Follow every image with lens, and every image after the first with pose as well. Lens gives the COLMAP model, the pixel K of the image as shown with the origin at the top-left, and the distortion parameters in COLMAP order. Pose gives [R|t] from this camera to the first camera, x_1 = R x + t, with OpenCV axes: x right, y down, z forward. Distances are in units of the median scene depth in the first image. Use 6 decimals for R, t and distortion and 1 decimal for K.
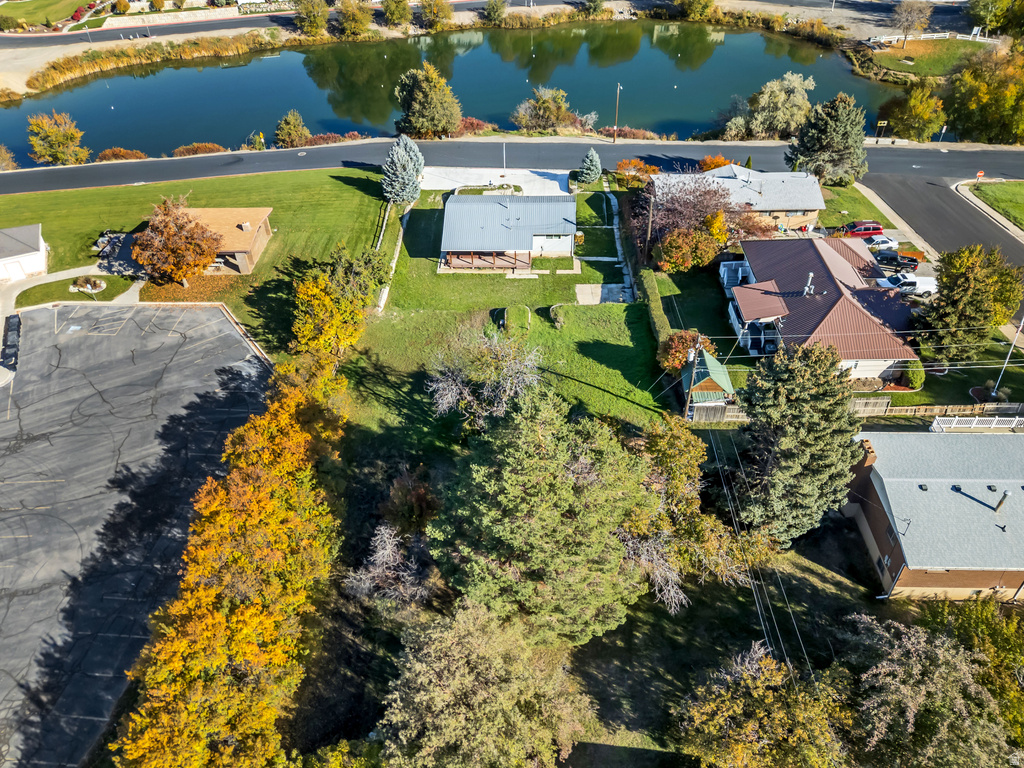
lens RADIAL K [[753.5, 0, 514.5], [0, 753.5, 384.8], [0, 0, 1]] dist [0.073367, -0.064959]
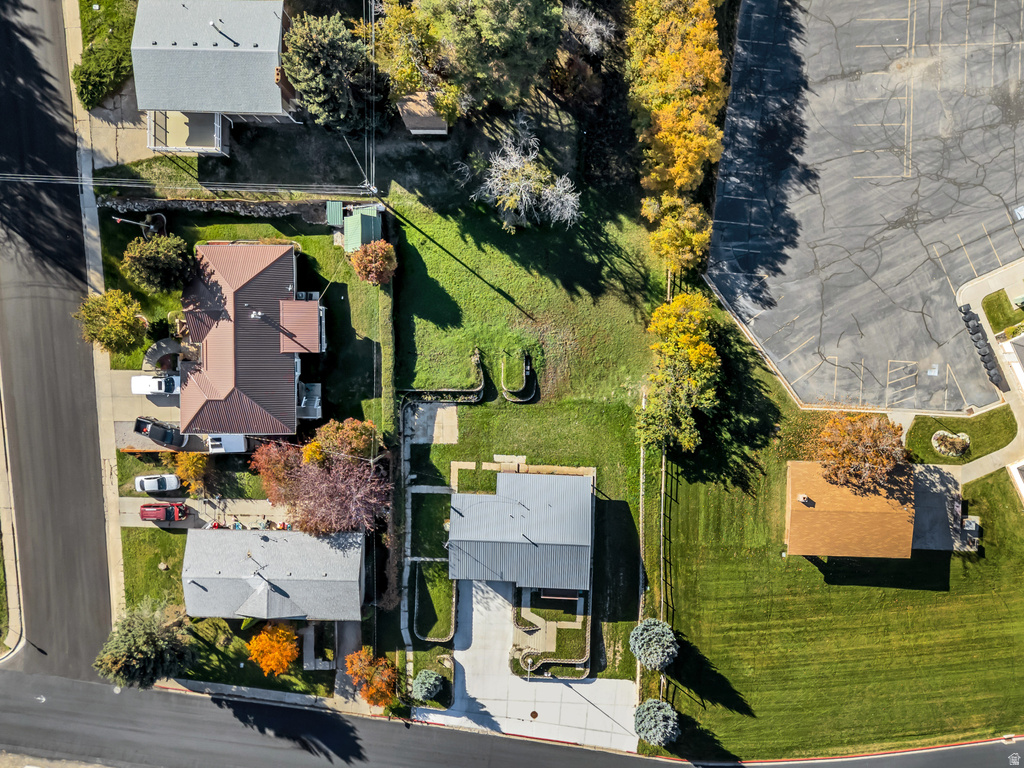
lens RADIAL K [[753.5, 0, 512.1], [0, 753.5, 381.0], [0, 0, 1]] dist [0.073367, -0.064959]
pose [[-0.997871, 0.003721, 0.065113, -0.056269], [0.045899, -0.669205, 0.741659, -0.784218], [0.046334, 0.743068, 0.667610, 0.244327]]
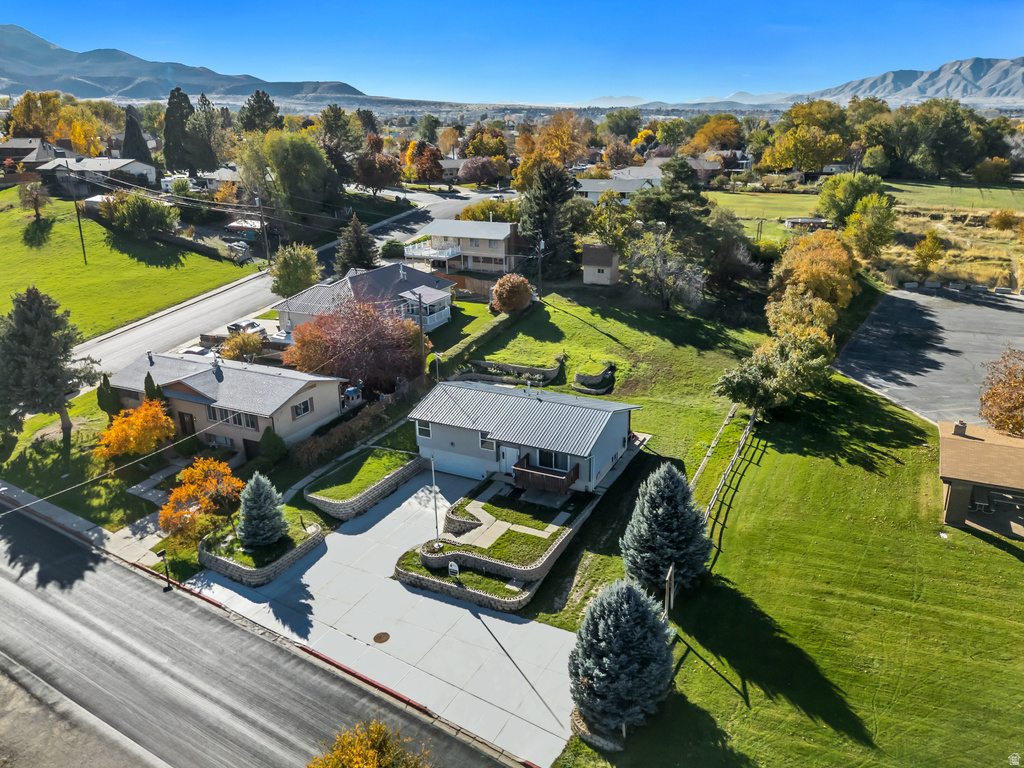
lens RADIAL K [[753.5, 0, 515.7], [0, 753.5, 388.6], [0, 0, 1]] dist [0.073367, -0.064959]
pose [[-0.902957, -0.106187, 0.416405, -0.274082], [0.307429, 0.517428, 0.798596, -0.769348], [-0.300260, 0.849113, -0.434570, 1.279143]]
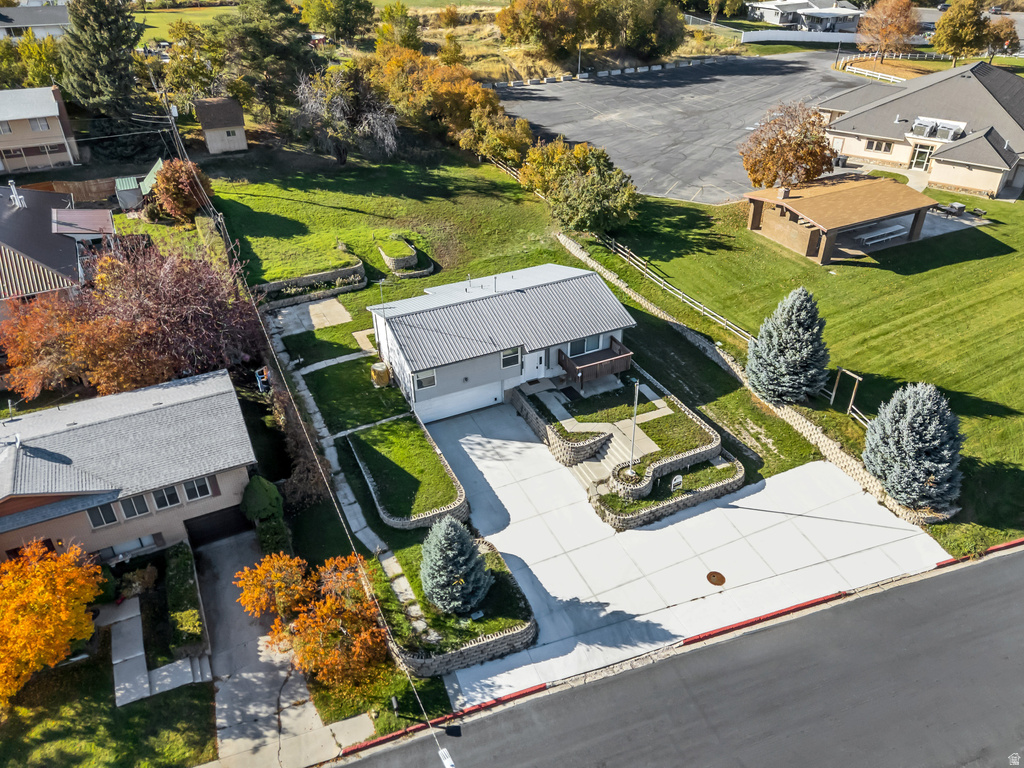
lens RADIAL K [[753.5, 0, 511.6], [0, 753.5, 387.9], [0, 0, 1]] dist [0.073367, -0.064959]
pose [[-0.887702, 0.280020, -0.365479, 0.207184], [-0.272579, 0.320112, 0.907320, -0.725574], [0.371062, 0.905051, -0.207837, 1.179952]]
